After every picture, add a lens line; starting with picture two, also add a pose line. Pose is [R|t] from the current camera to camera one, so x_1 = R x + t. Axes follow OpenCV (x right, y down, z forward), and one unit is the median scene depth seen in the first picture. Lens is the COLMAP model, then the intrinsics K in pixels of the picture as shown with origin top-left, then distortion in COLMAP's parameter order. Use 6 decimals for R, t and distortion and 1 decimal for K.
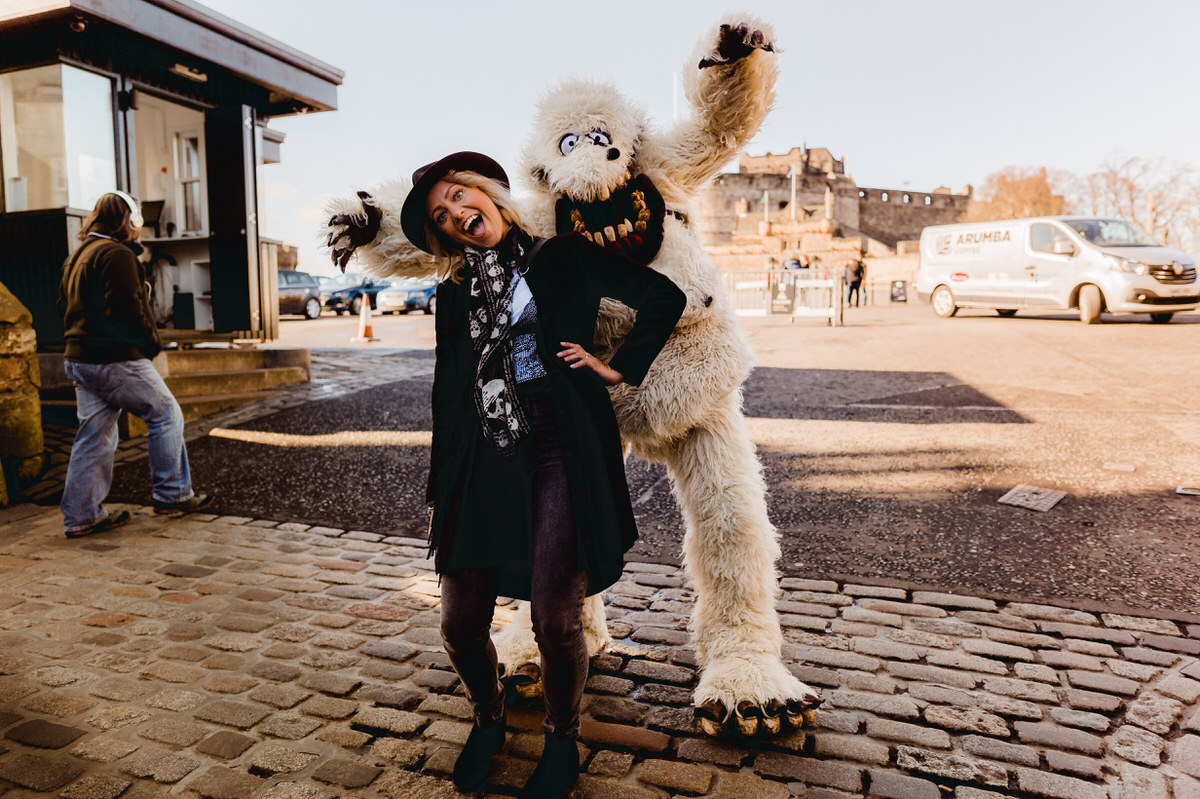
lens RADIAL K [[833.4, 0, 604.5], [0, 833.4, 398.3], [0, 0, 1]] dist [-0.000057, 0.023553]
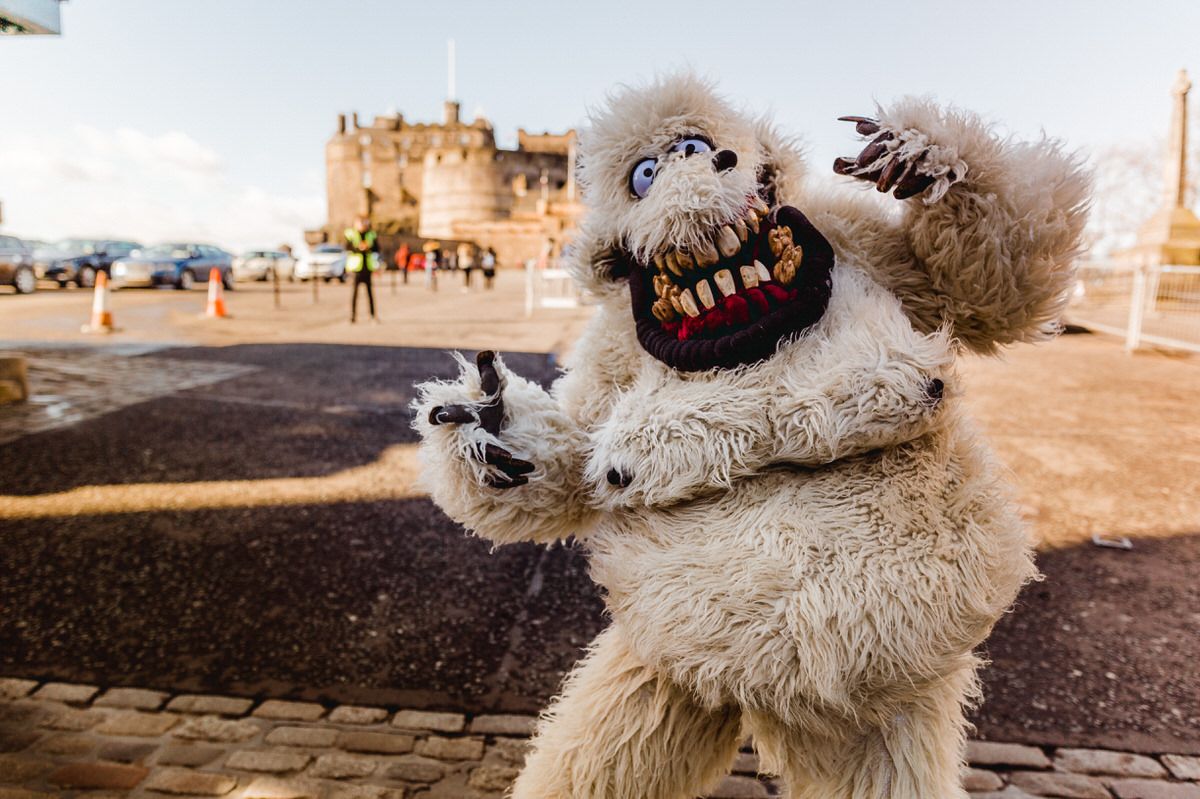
lens RADIAL K [[858.8, 0, 592.6], [0, 858.8, 398.1], [0, 0, 1]] dist [-0.005349, 0.000251]
pose [[0.968520, 0.007401, 0.248825, -0.088513], [-0.012798, 0.999716, 0.020080, -0.060179], [-0.248606, -0.022633, 0.968340, 0.223104]]
